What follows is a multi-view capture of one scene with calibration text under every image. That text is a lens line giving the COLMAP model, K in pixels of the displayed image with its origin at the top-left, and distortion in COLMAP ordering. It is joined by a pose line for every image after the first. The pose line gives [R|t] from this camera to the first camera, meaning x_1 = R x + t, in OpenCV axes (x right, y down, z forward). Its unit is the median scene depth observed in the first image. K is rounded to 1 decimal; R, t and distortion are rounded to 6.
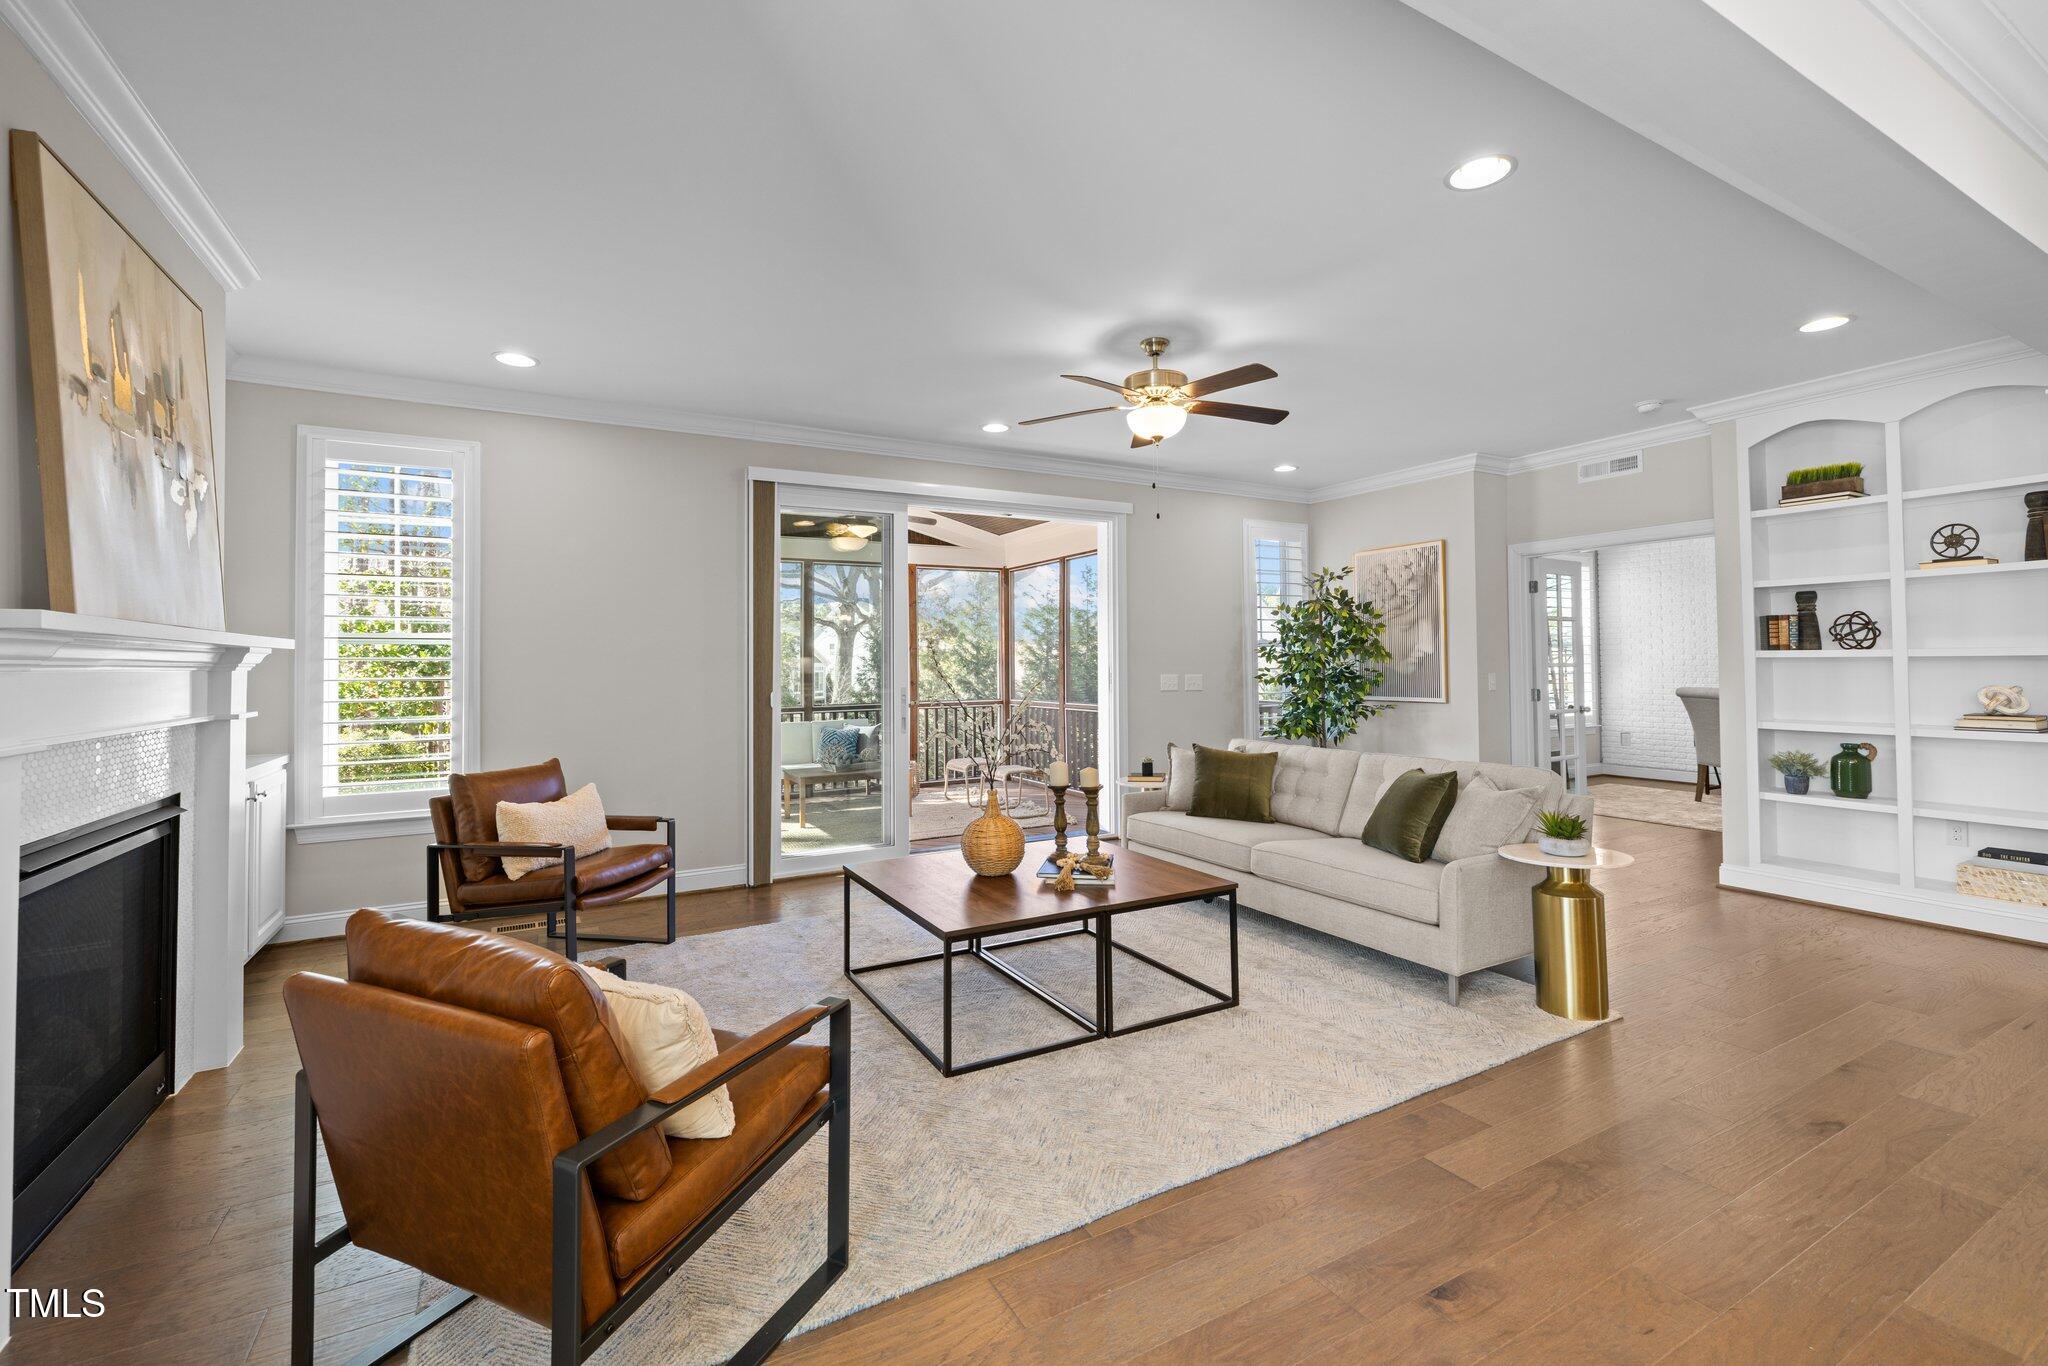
lens RADIAL K [[865.6, 0, 1040.4], [0, 865.6, 640.3], [0, 0, 1]] dist [-0.003180, 0.001410]
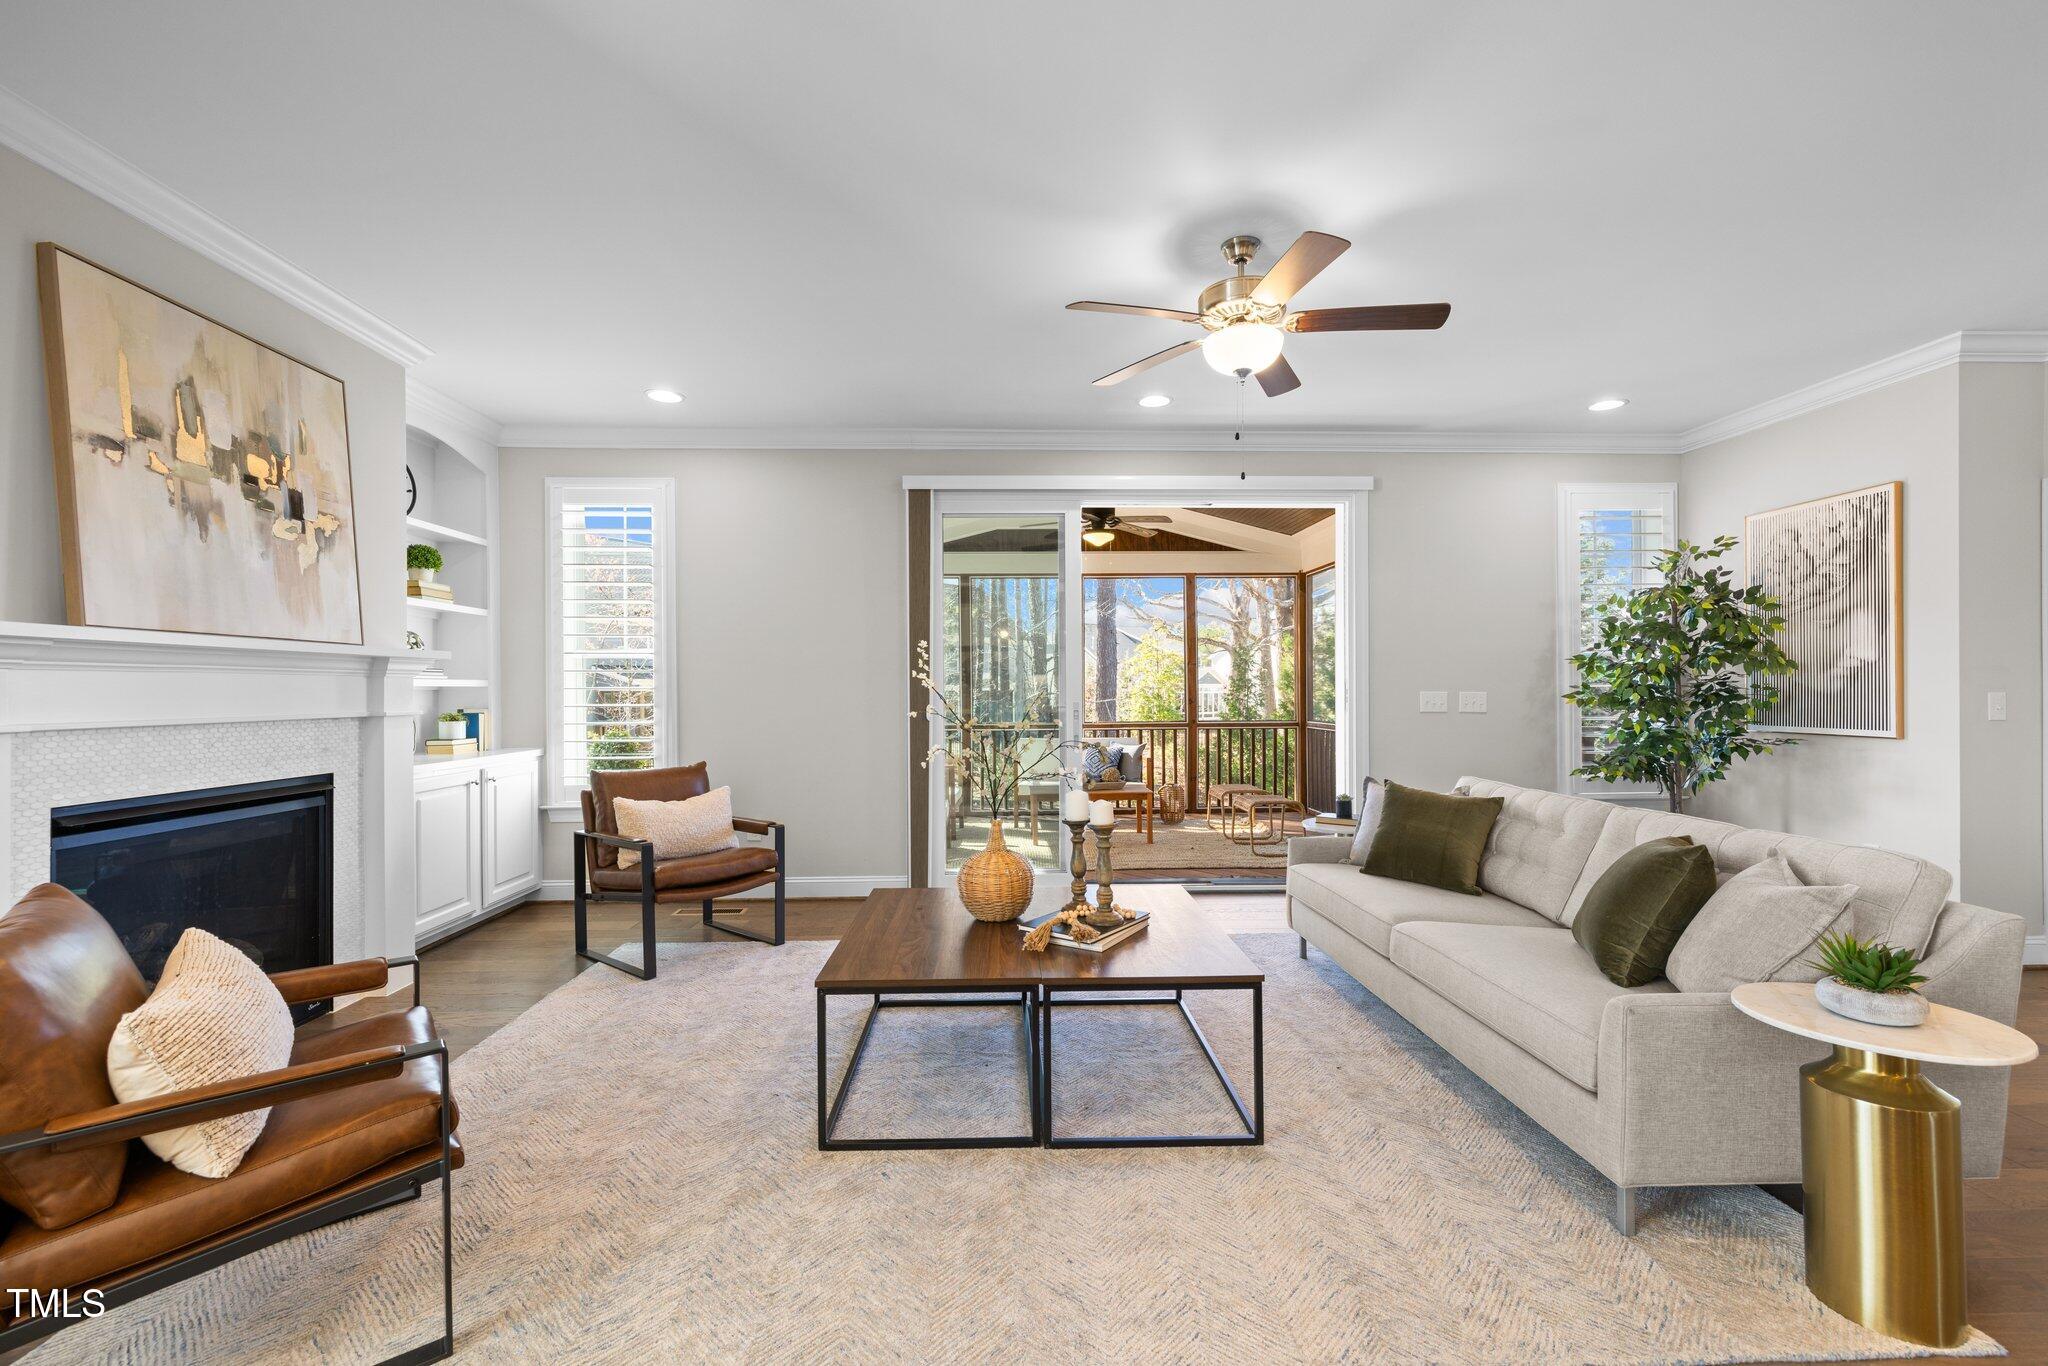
lens RADIAL K [[865.6, 0, 1021.6], [0, 865.6, 686.8], [0, 0, 1]] dist [-0.003180, 0.001410]
pose [[0.889218, 0.003996, -0.457466, 0.273530], [0.009538, 0.999583, 0.027272, 0.015912], [0.457384, -0.028614, 0.888809, 0.206606]]
